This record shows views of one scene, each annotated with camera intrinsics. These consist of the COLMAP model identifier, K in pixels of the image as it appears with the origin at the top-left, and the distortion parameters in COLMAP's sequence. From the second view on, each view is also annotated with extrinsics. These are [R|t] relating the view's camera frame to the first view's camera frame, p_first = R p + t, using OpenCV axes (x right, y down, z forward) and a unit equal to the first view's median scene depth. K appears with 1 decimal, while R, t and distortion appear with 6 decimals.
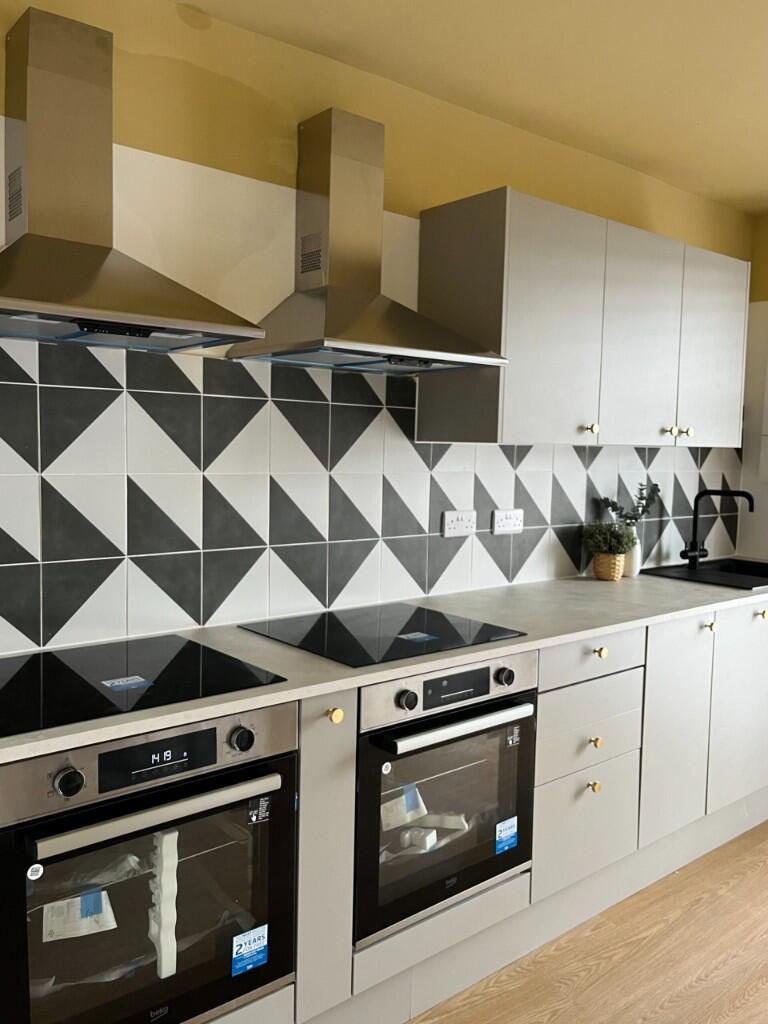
lens RADIAL K [[844.9, 0, 384.1], [0, 844.9, 511.5], [0, 0, 1]] dist [0.031558, -0.017534]
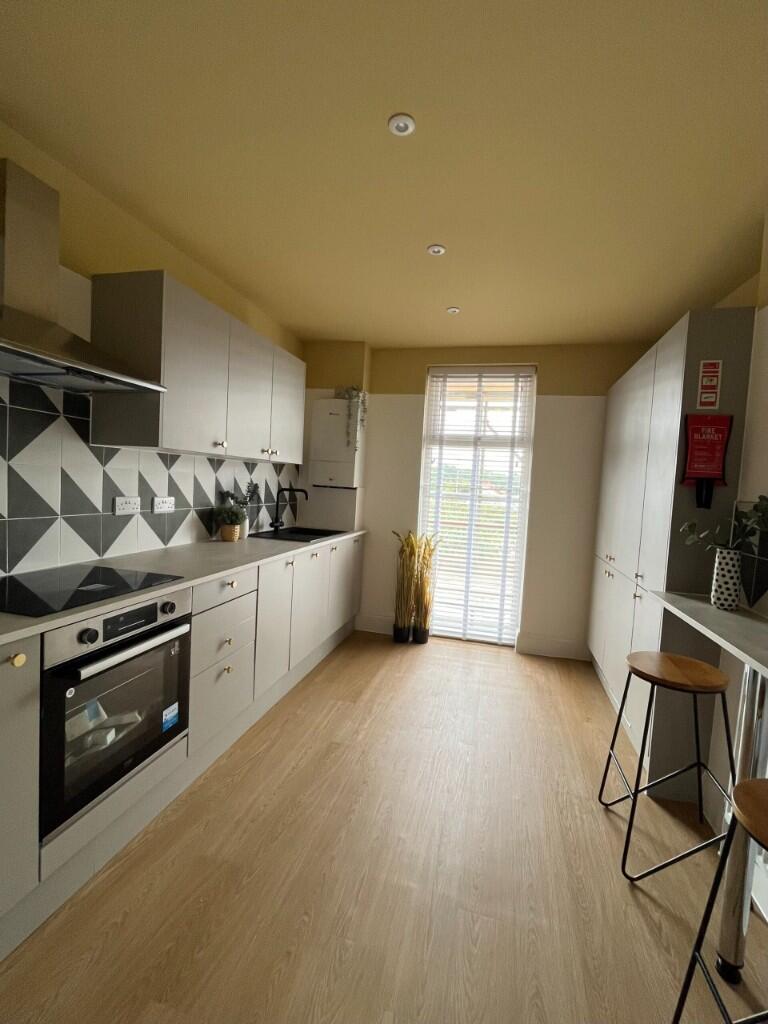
lens RADIAL K [[454.2, 0, 382.6], [0, 454.2, 511.0], [0, 0, 1]] dist [-0.003614, 0.001292]
pose [[0.813942, -0.014661, 0.580761, -0.005378], [0.014173, 0.999885, 0.005379, 0.028222], [-0.580773, 0.003853, 0.814056, 0.144198]]
